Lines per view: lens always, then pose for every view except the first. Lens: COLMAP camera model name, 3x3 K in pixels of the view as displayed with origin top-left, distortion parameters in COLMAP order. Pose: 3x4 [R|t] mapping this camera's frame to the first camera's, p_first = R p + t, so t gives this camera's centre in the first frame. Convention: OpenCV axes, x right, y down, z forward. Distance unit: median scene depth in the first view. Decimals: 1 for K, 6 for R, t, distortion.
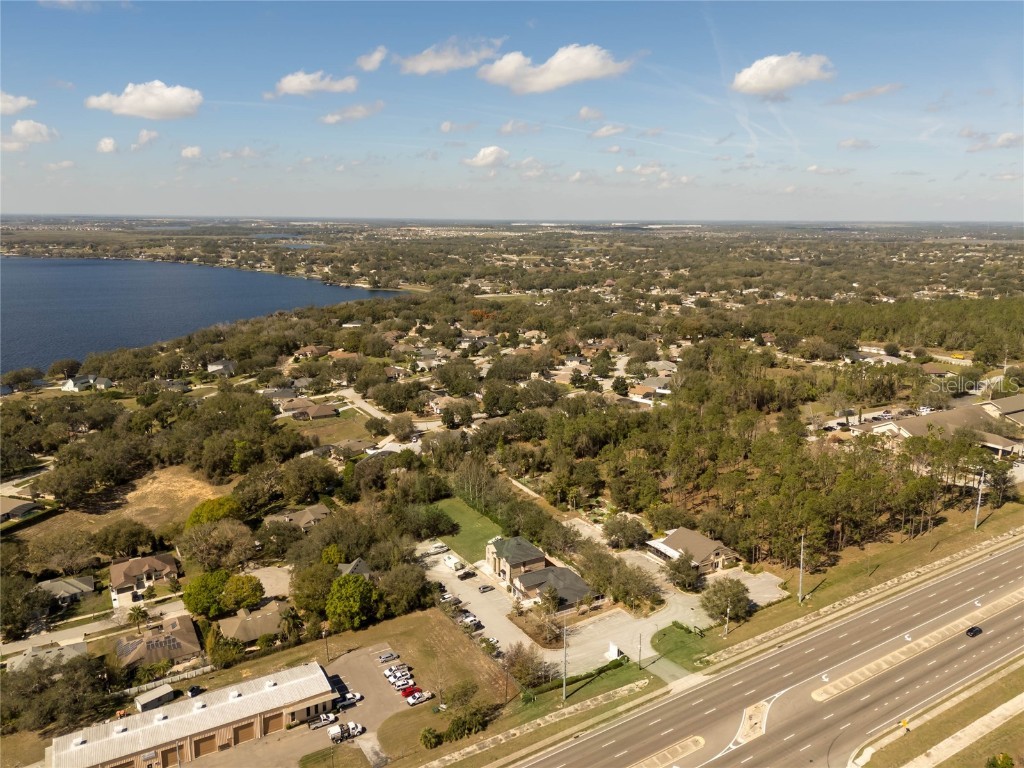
lens RADIAL K [[748.8, 0, 512.0], [0, 748.8, 384.0], [0, 0, 1]] dist [0.071082, -0.062141]
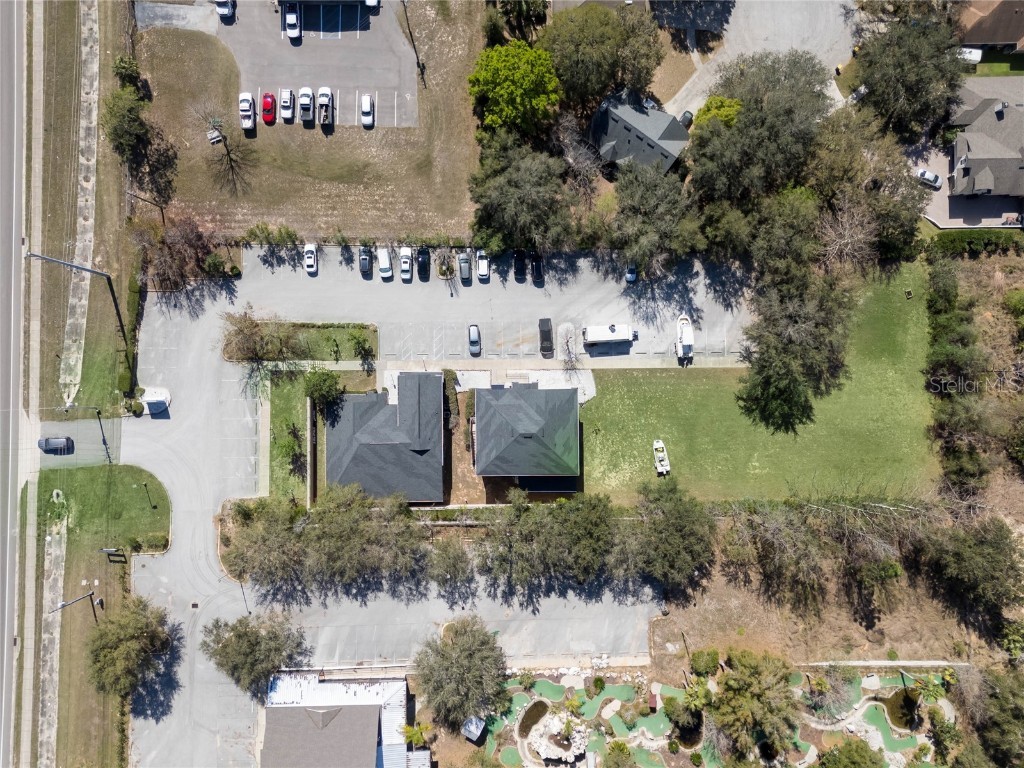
lens RADIAL K [[748.8, 0, 512.0], [0, 748.8, 384.0], [0, 0, 1]] dist [0.071082, -0.062141]
pose [[-0.491422, 0.870792, -0.015002, -0.010576], [-0.212544, -0.103207, 0.971686, -0.244126], [0.844588, 0.480696, 0.235800, 0.850610]]
